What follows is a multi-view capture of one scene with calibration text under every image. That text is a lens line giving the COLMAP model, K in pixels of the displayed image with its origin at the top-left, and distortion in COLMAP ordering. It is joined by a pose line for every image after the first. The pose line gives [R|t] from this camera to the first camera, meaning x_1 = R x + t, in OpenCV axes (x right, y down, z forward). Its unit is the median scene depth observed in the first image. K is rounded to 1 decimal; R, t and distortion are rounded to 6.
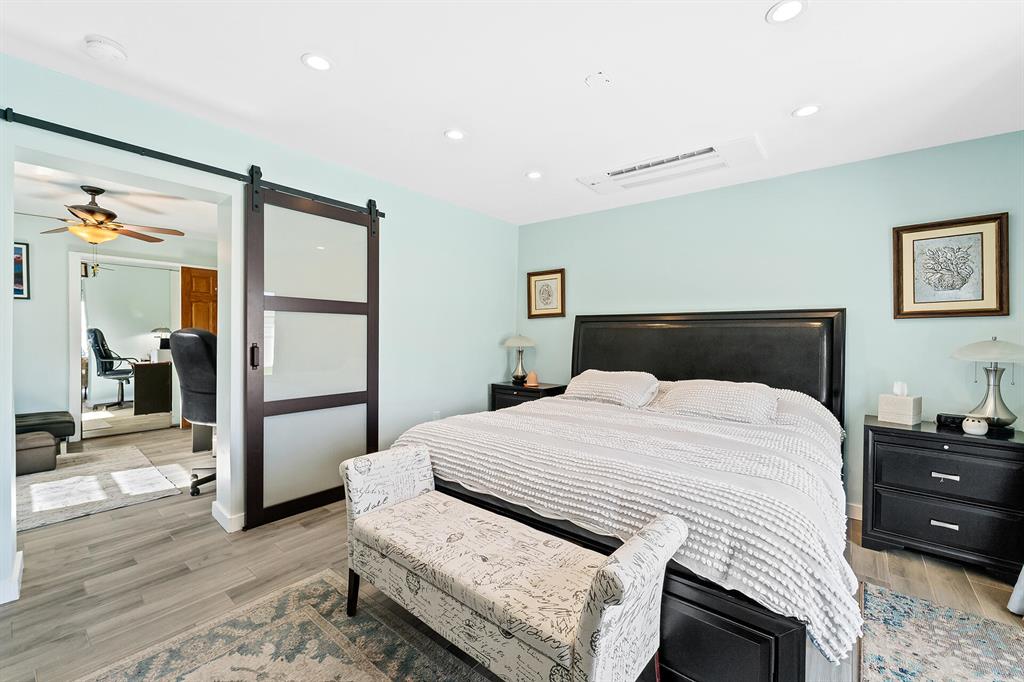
lens RADIAL K [[410.3, 0, 515.3], [0, 410.3, 340.0], [0, 0, 1]] dist [-0.000022, 0.000000]
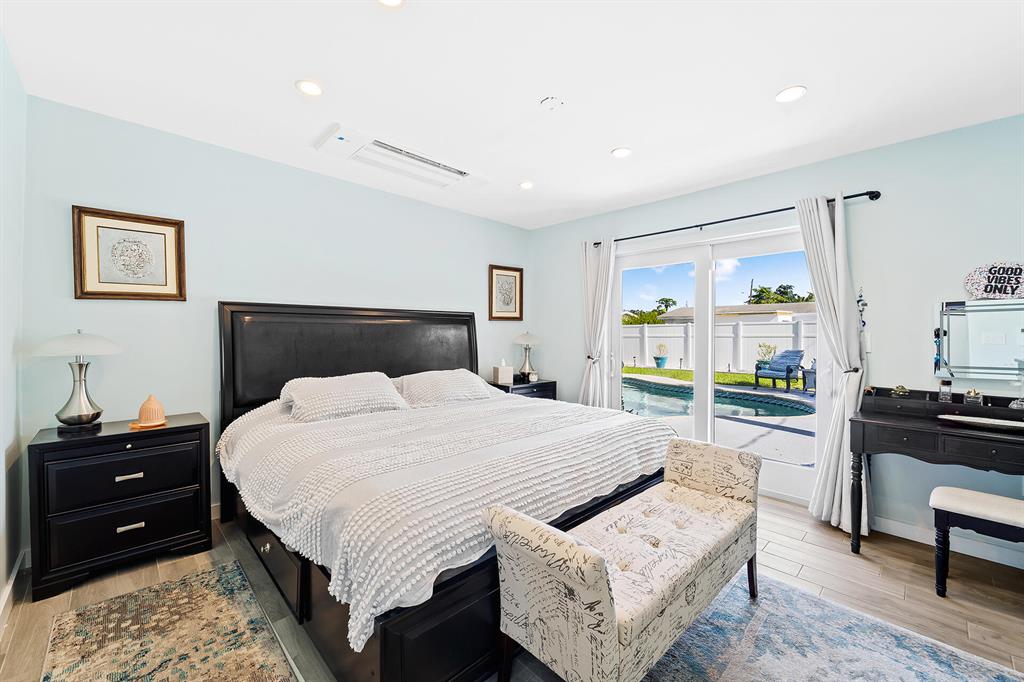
lens RADIAL K [[410.3, 0, 515.3], [0, 410.3, 340.0], [0, 0, 1]] dist [-0.000022, 0.000000]
pose [[0.119019, -0.027005, 0.992525, -0.591078], [0.010463, 0.999609, 0.025943, -0.014146], [-0.992837, 0.007297, 0.119255, 0.616356]]
